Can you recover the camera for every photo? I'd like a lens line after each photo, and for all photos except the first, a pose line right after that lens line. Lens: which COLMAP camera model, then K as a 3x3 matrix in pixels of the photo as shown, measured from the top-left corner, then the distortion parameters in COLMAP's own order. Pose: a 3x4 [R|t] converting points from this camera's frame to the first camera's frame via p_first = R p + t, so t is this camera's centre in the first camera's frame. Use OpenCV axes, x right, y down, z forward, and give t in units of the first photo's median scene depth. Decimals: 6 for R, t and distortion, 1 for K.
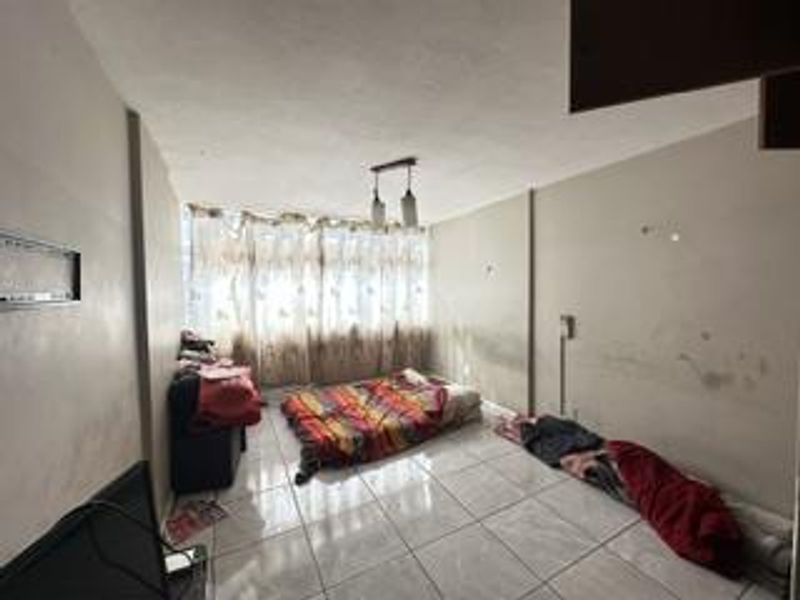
lens RADIAL K [[322.7, 0, 400.0], [0, 322.7, 300.0], [0, 0, 1]] dist [0.017916, 0.000145]
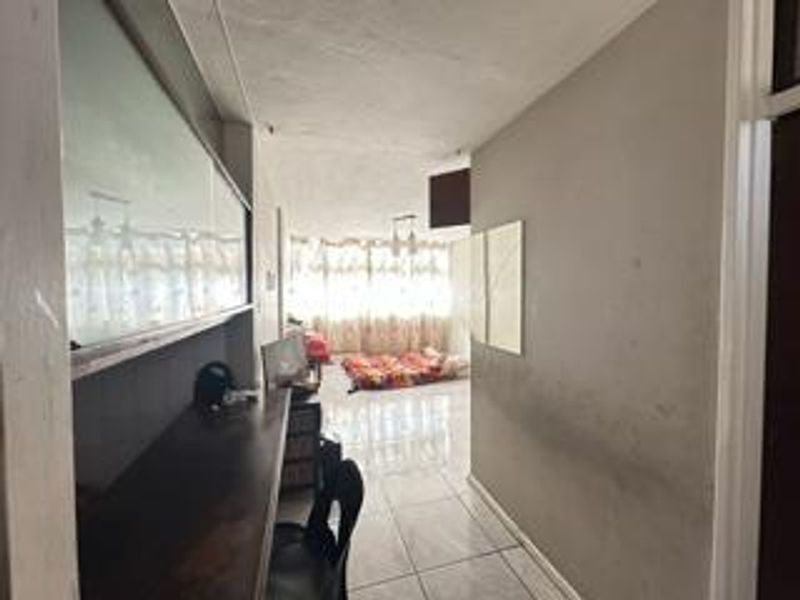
lens RADIAL K [[322.7, 0, 400.0], [0, 322.7, 300.0], [0, 0, 1]] dist [0.017916, 0.000145]
pose [[0.982175, 0.014333, -0.187422, 0.178615], [-0.015683, 0.999861, -0.005720, 0.023656], [0.187314, 0.008557, 0.982263, -0.436041]]
